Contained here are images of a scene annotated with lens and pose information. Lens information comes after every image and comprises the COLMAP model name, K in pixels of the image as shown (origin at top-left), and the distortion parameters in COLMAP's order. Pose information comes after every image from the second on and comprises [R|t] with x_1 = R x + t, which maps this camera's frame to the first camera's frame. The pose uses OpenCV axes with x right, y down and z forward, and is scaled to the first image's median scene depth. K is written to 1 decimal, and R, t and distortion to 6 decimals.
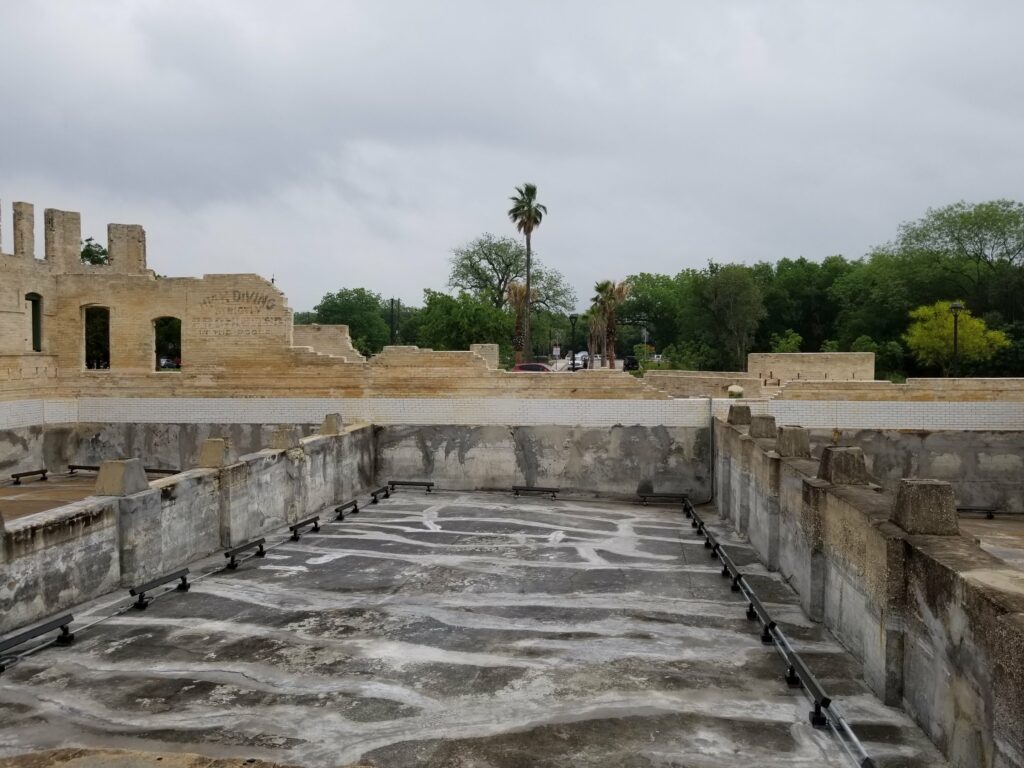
lens RADIAL K [[805.6, 0, 513.3], [0, 805.6, 384.9], [0, 0, 1]] dist [0.043676, -0.049422]
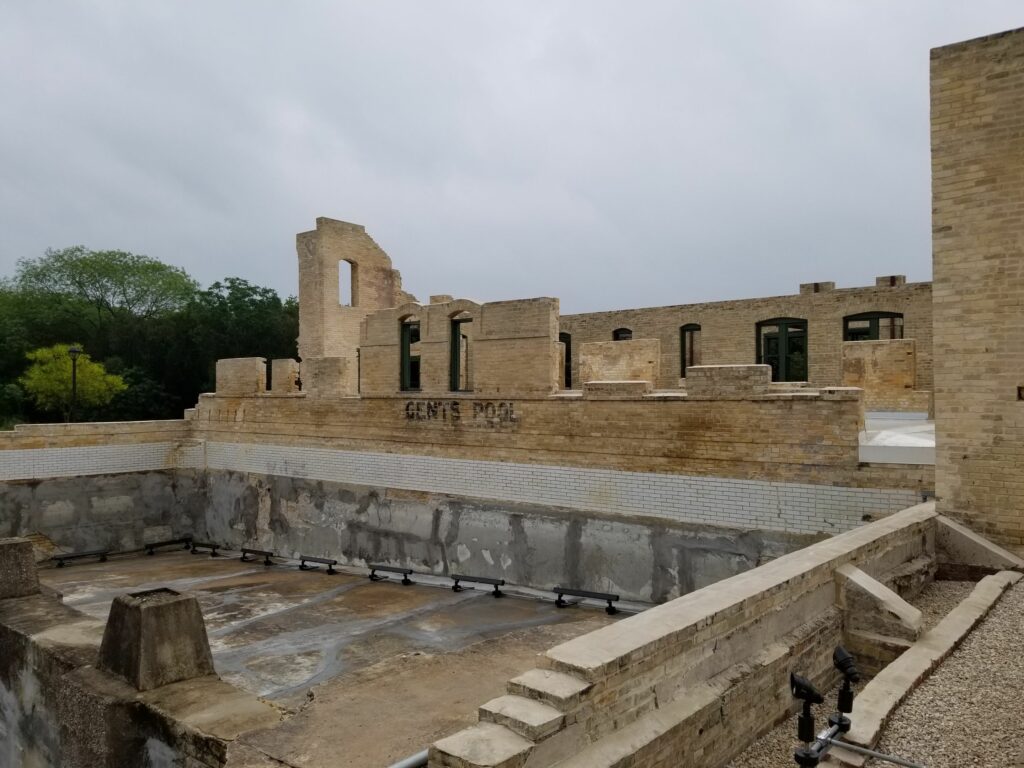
lens RADIAL K [[805.6, 0, 511.1], [0, 805.6, 377.8], [0, 0, 1]] dist [0.043676, -0.049422]
pose [[0.572451, 0.018950, 0.819720, 0.087526], [0.028635, 0.998661, -0.043084, -0.011181], [-0.819439, 0.048136, 0.571142, -0.008375]]
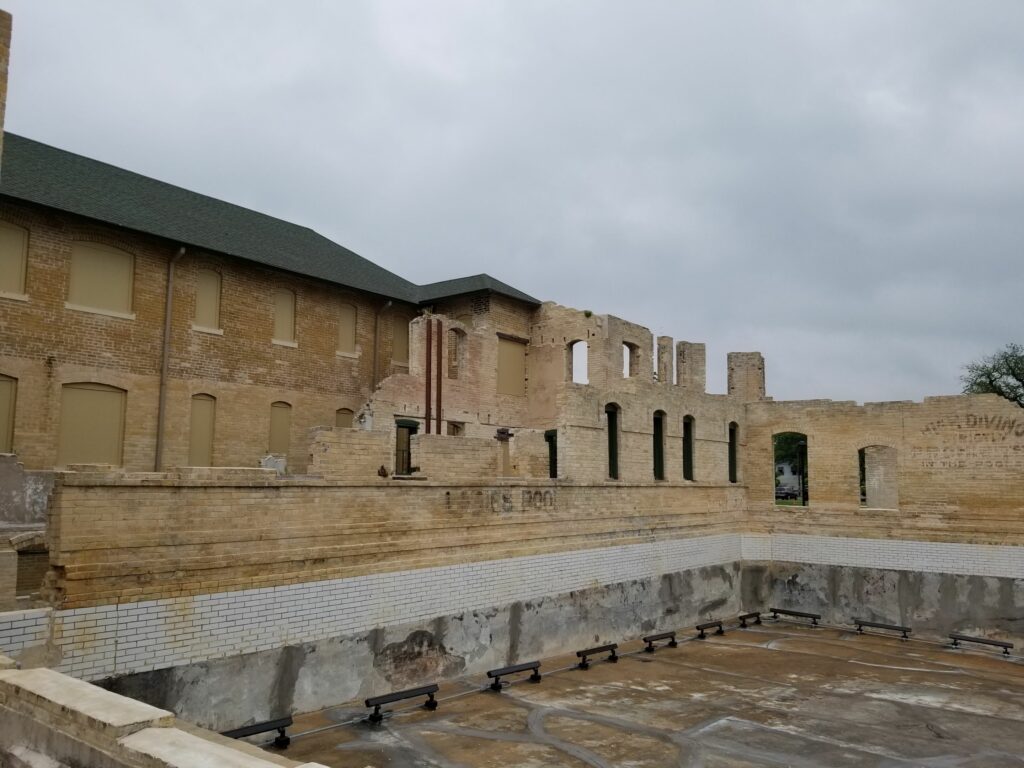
lens RADIAL K [[805.6, 0, 510.1], [0, 805.6, 393.7], [0, 0, 1]] dist [0.043676, -0.049422]
pose [[0.864536, -0.038263, -0.501113, -0.050296], [-0.035158, 0.990050, -0.136251, -0.000892], [0.501340, 0.135412, 0.854589, 0.005448]]
